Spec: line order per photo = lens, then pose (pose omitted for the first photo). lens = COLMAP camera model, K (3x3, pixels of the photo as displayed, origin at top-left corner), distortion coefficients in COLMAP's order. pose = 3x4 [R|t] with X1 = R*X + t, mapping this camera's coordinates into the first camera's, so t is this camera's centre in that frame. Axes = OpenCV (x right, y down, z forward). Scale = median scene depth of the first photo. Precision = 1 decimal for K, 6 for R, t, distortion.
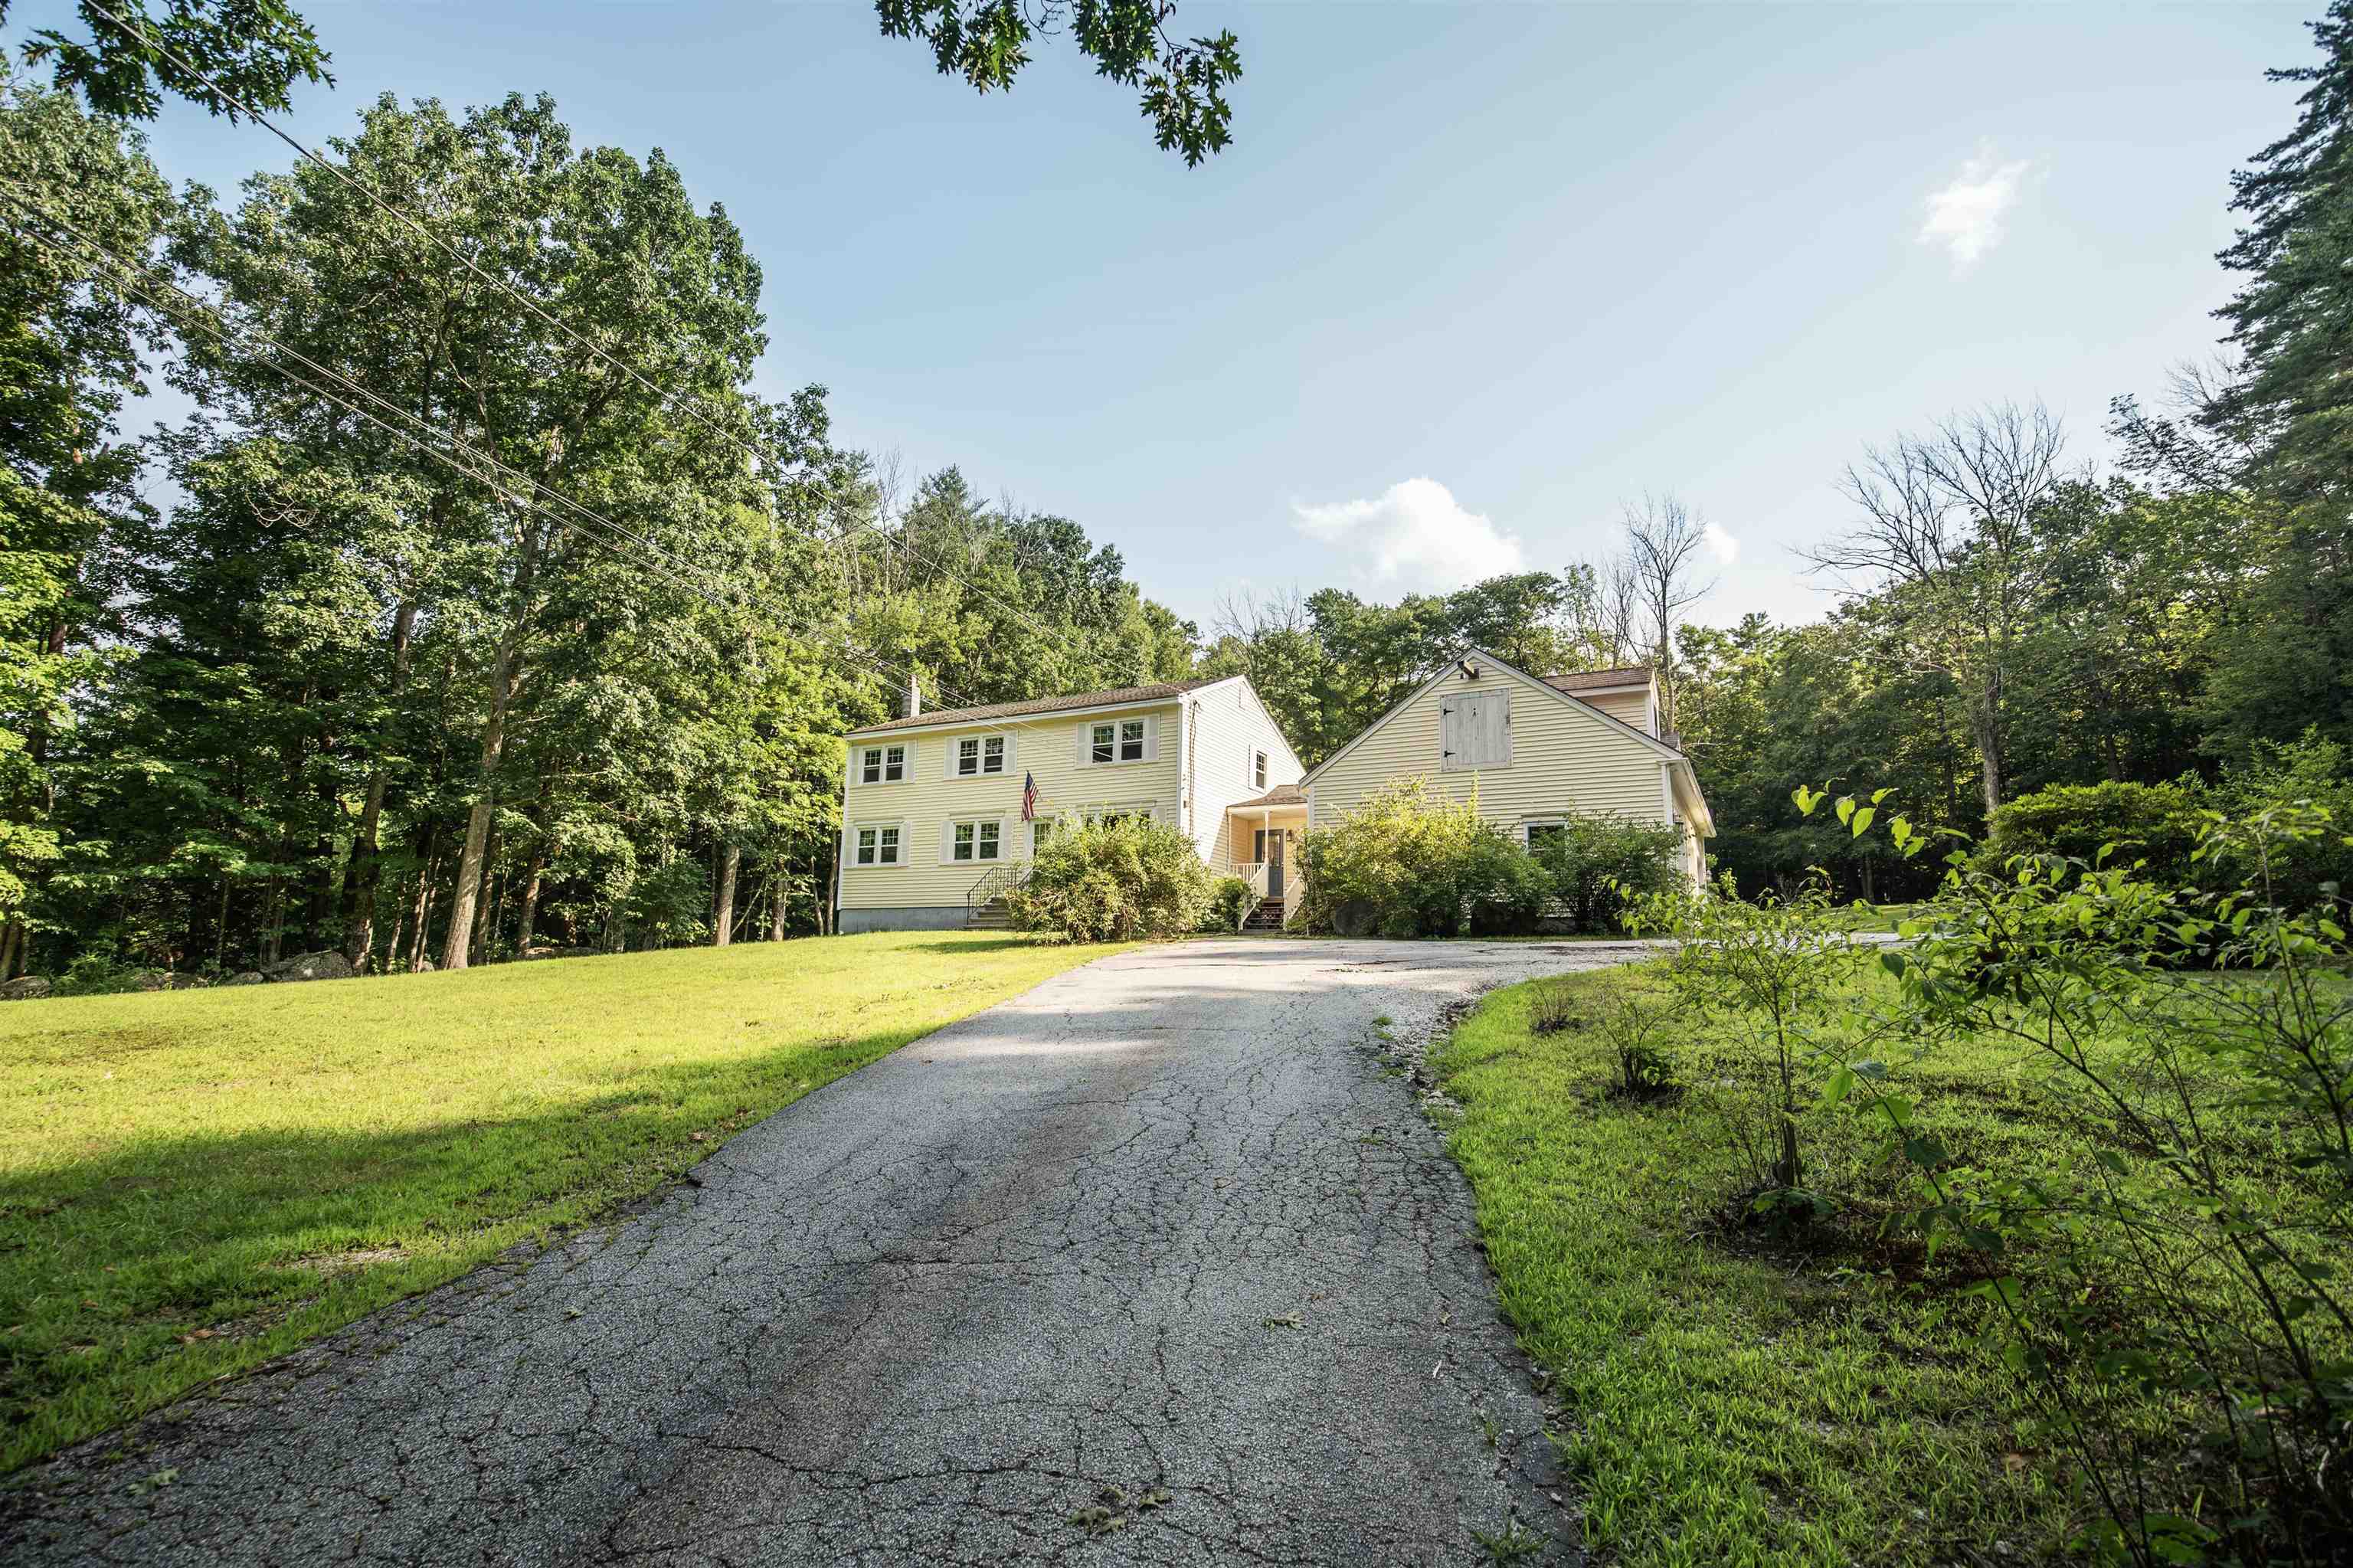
lens RADIAL K [[1124.4, 0, 1176.5], [0, 1124.4, 784.0], [0, 0, 1]] dist [-0.004517, -0.000294]
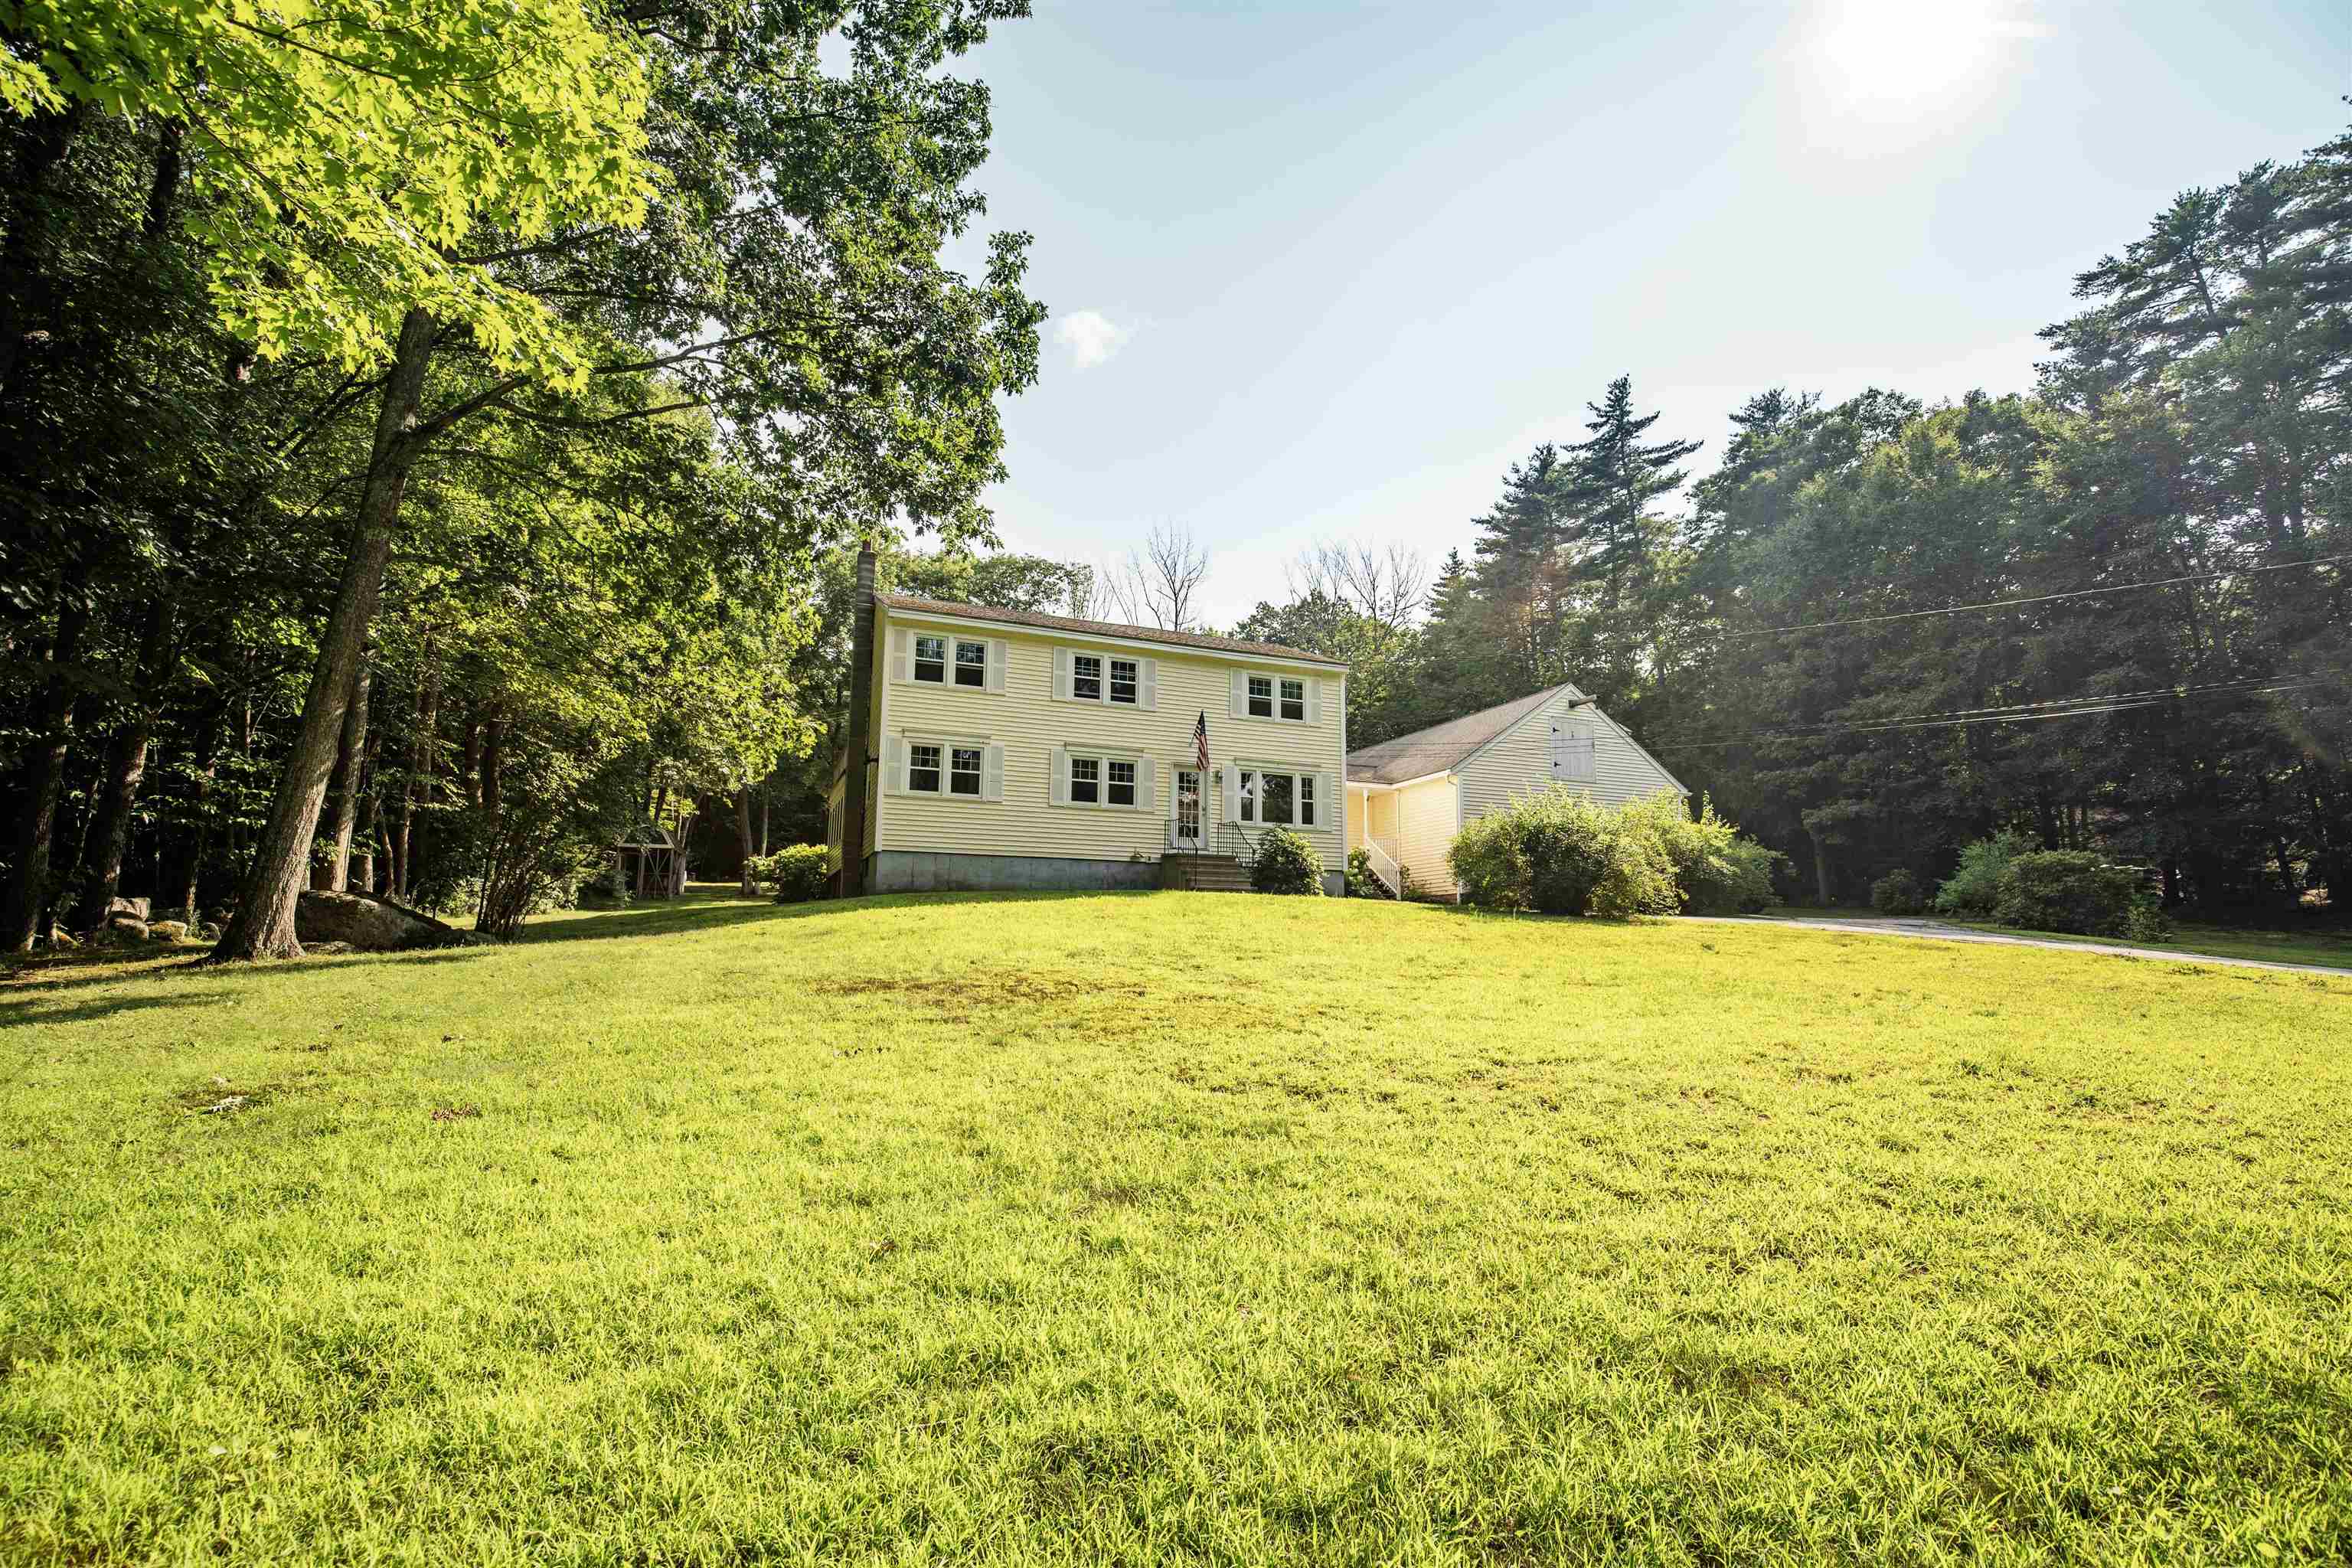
lens RADIAL K [[1123.9, 0, 1176.0], [0, 1123.9, 784.0], [0, 0, 1]] dist [-0.004517, -0.000294]
pose [[0.648308, 0.111500, 0.753169, -0.758336], [-0.136945, 0.990163, -0.028706, 0.067925], [-0.748961, -0.084532, 0.657200, 0.409373]]
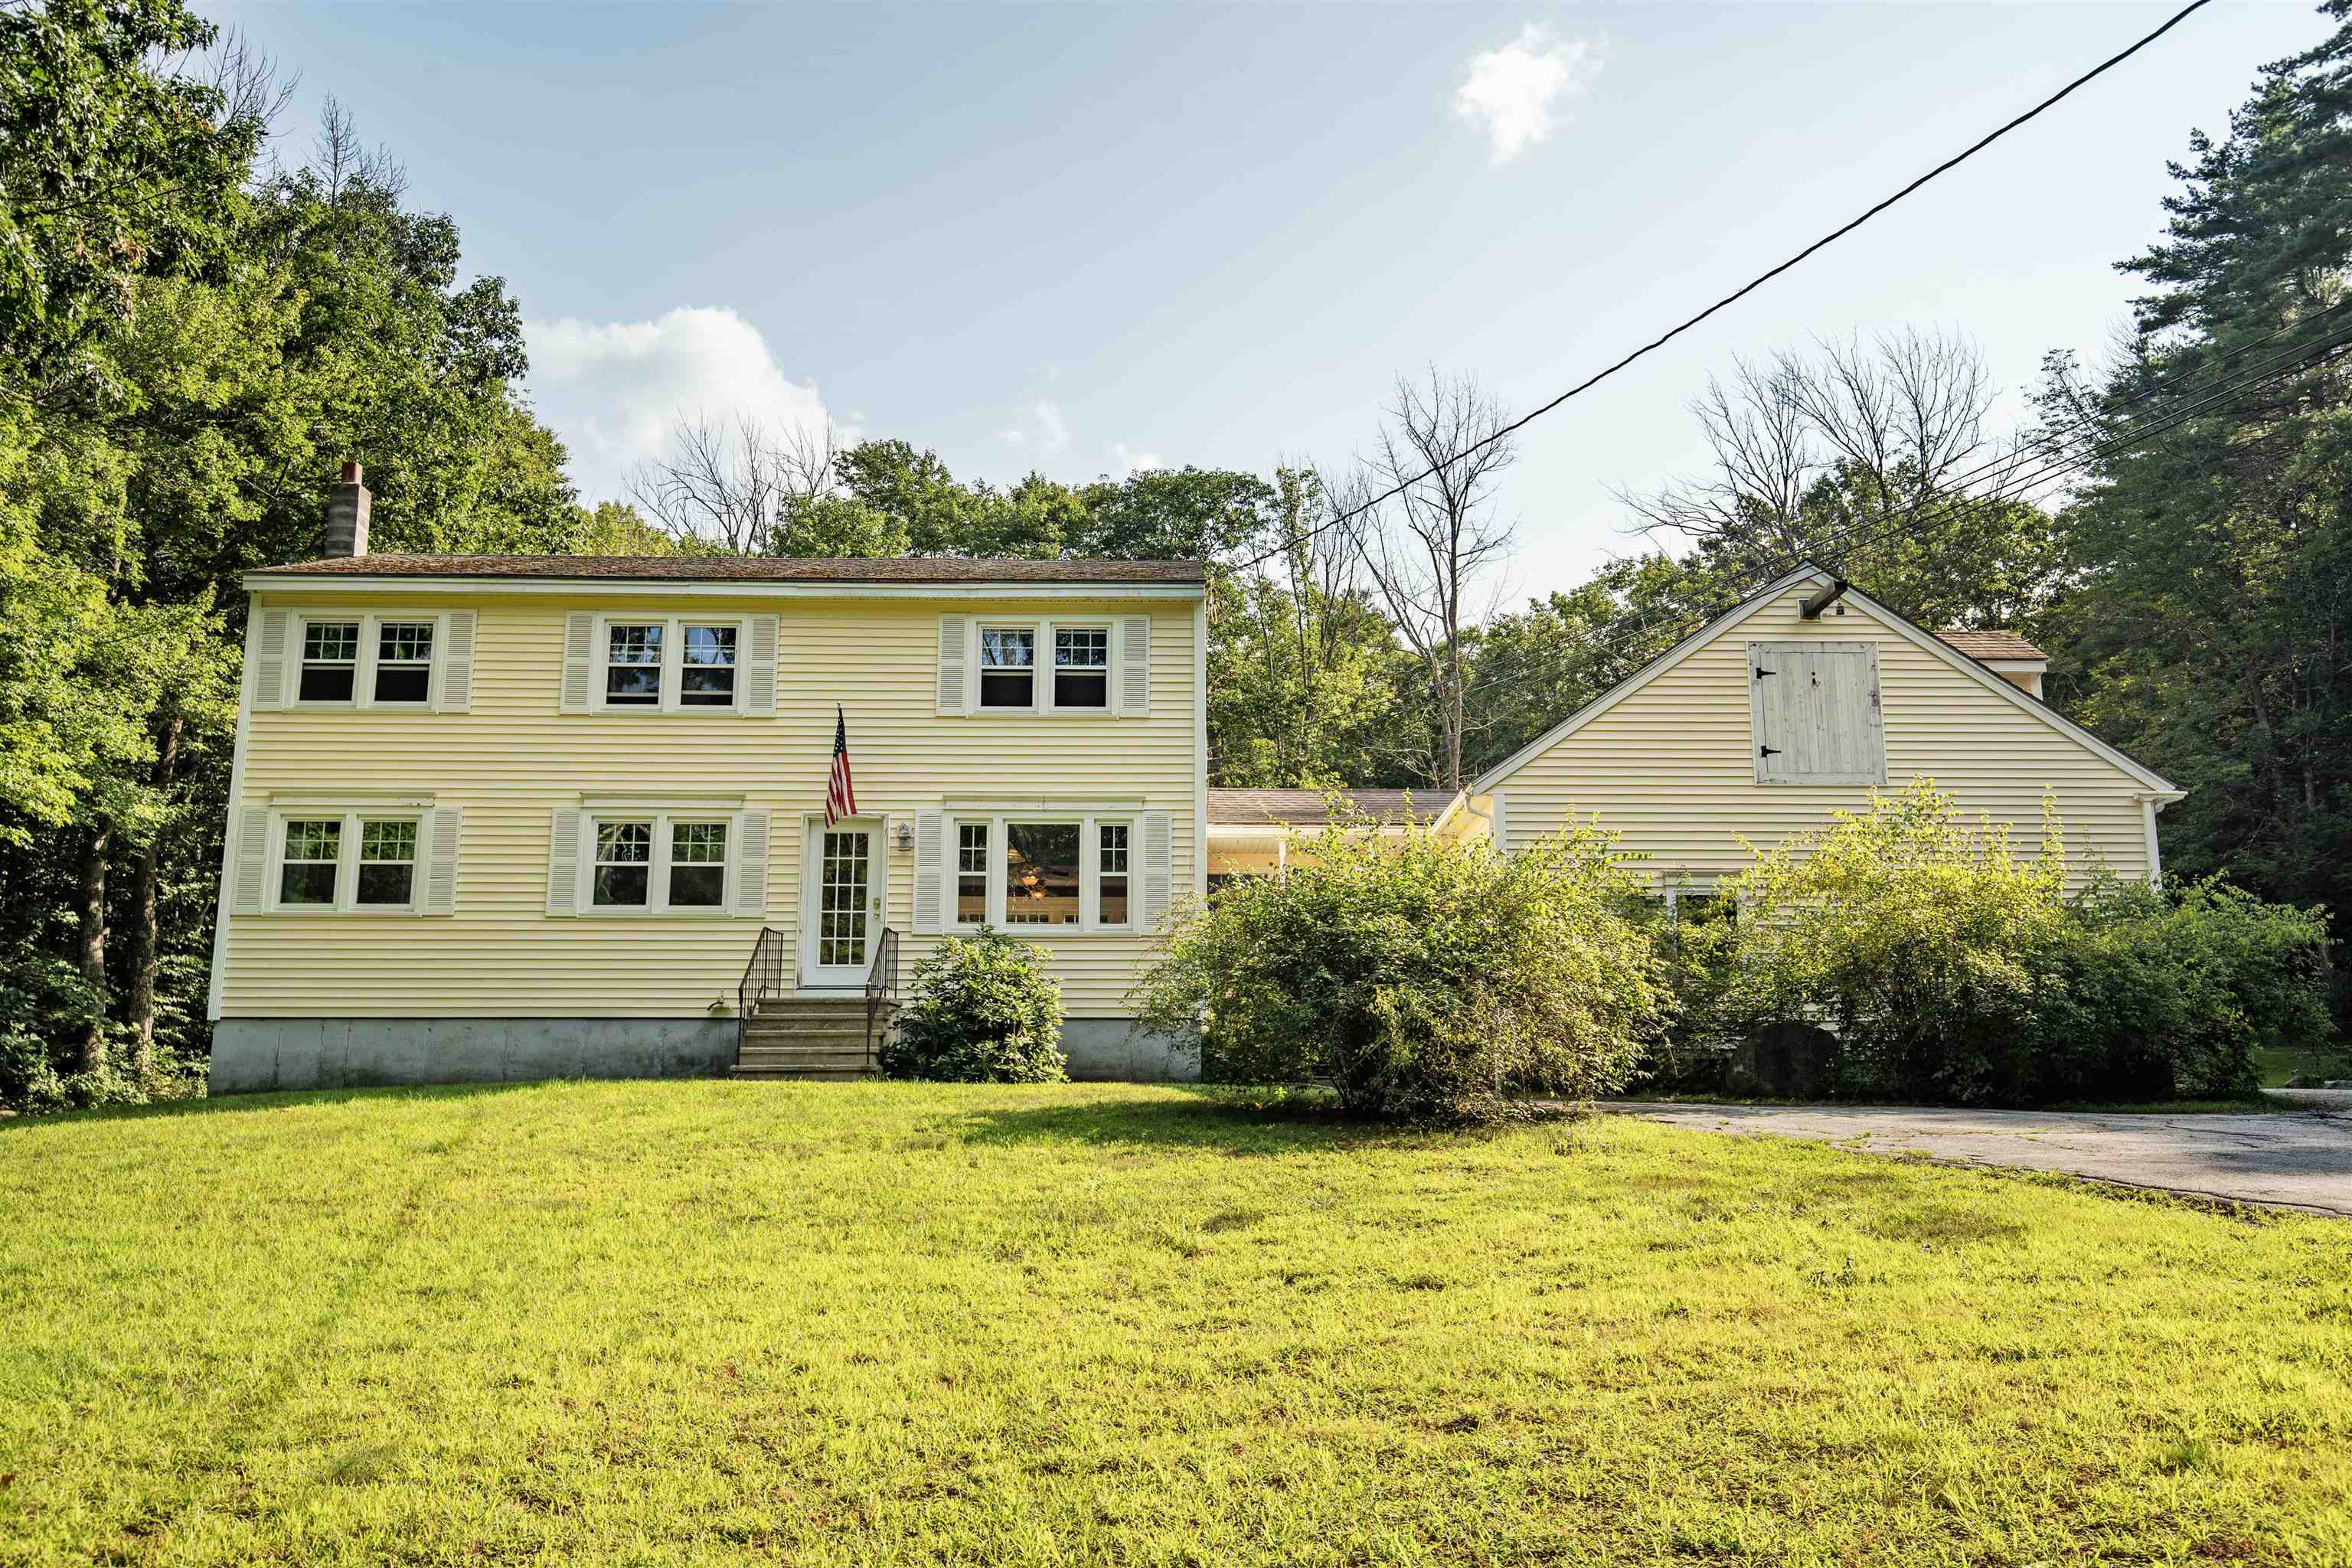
lens RADIAL K [[1872.4, 0, 1176.0], [0, 1872.4, 784.0], [0, 0, 1]] dist [-0.001859, 0.047366]
pose [[0.884395, 0.081112, 0.459637, -0.328940], [-0.073362, 0.996700, -0.034731, 0.030668], [-0.460937, -0.003004, 0.887428, 0.279998]]
